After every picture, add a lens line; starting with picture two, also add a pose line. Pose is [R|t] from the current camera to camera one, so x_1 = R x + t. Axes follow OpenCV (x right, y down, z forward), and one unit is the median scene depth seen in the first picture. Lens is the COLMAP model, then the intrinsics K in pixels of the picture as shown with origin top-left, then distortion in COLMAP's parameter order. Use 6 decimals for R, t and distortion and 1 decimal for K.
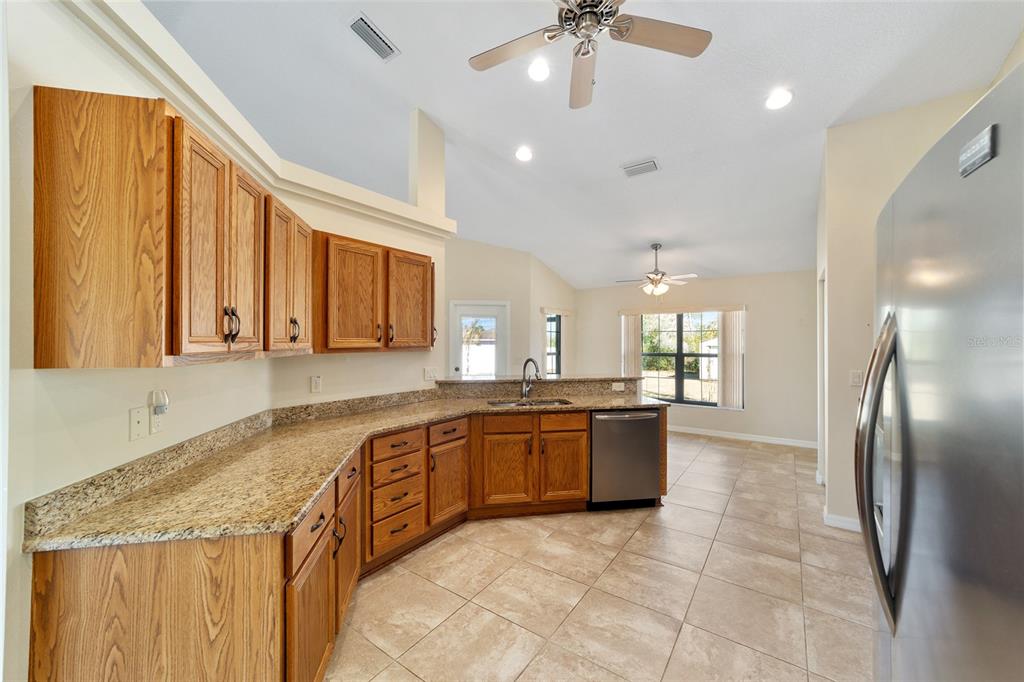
lens RADIAL K [[390.9, 0, 507.0], [0, 390.9, 341.6], [0, 0, 1]] dist [-0.007605, 0.002631]
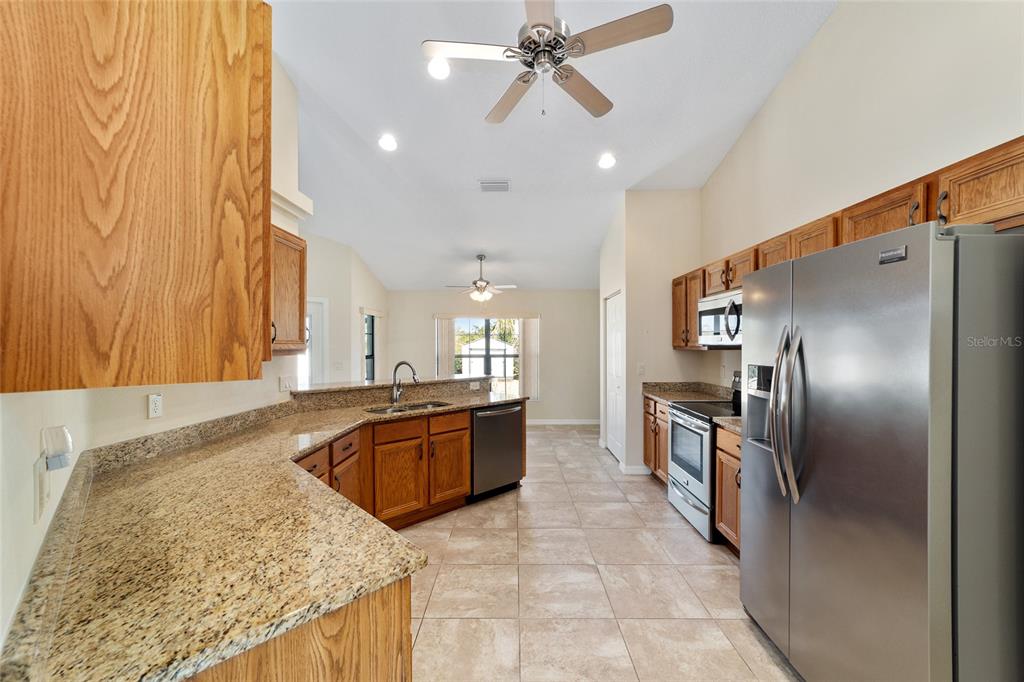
lens RADIAL K [[394.8, 0, 508.0], [0, 394.8, 347.9], [0, 0, 1]] dist [-0.011334, 0.004987]
pose [[0.821587, -0.005889, 0.570052, -0.363974], [0.001082, 0.999961, 0.008770, 0.003018], [-0.570082, -0.006589, 0.821561, 0.083782]]
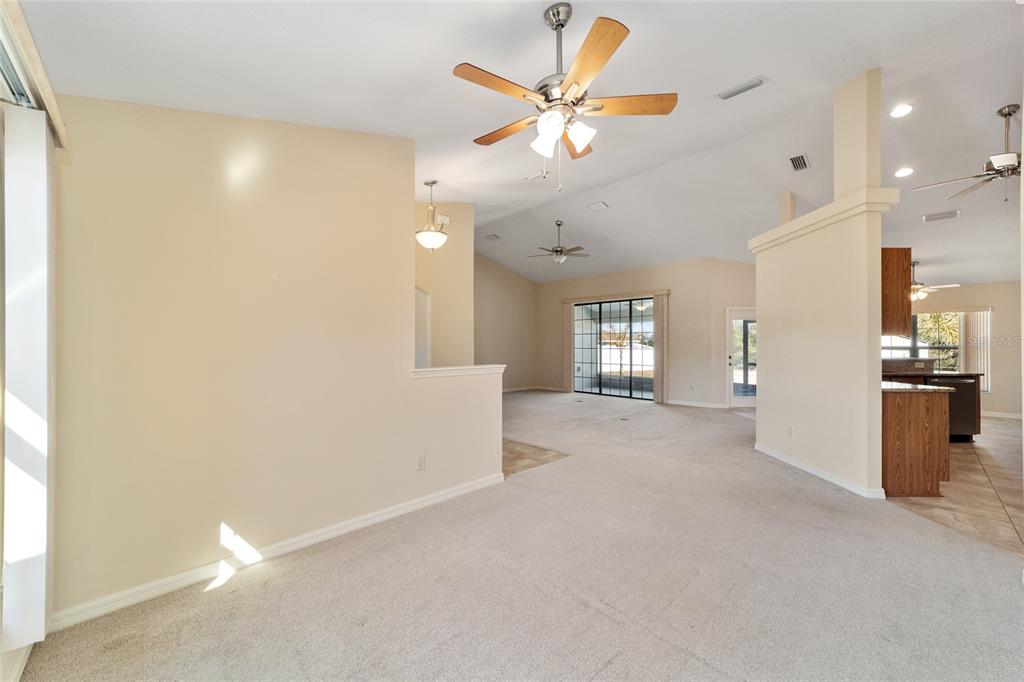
lens RADIAL K [[390.9, 0, 507.0], [0, 390.9, 341.6], [0, 0, 1]] dist [-0.007605, 0.002631]
pose [[0.981936, 0.001822, -0.189205, -1.354229], [-0.002724, 0.999986, -0.004508, 0.054406], [0.189195, 0.004942, 0.981927, -1.020612]]
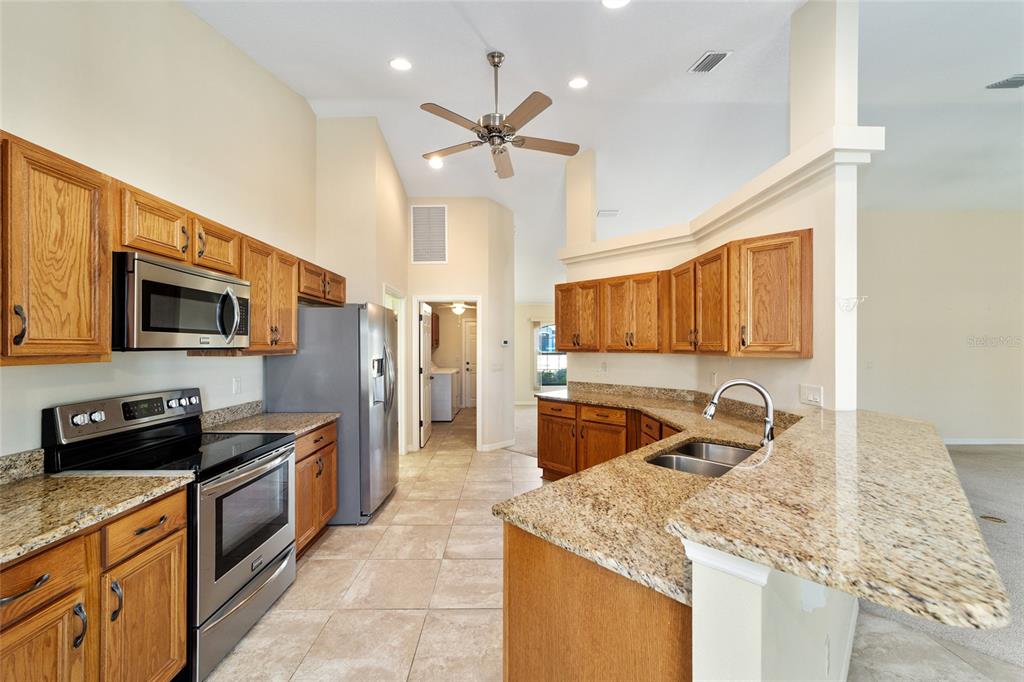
lens RADIAL K [[392.3, 0, 510.0], [0, 392.3, 346.5], [0, 0, 1]] dist [-0.008051, 0.000117]
pose [[-0.802750, 0.002340, -0.596311, 0.759173], [0.002365, 0.999997, 0.000740, 0.001199], [0.596311, -0.000817, -0.802753, 1.579083]]
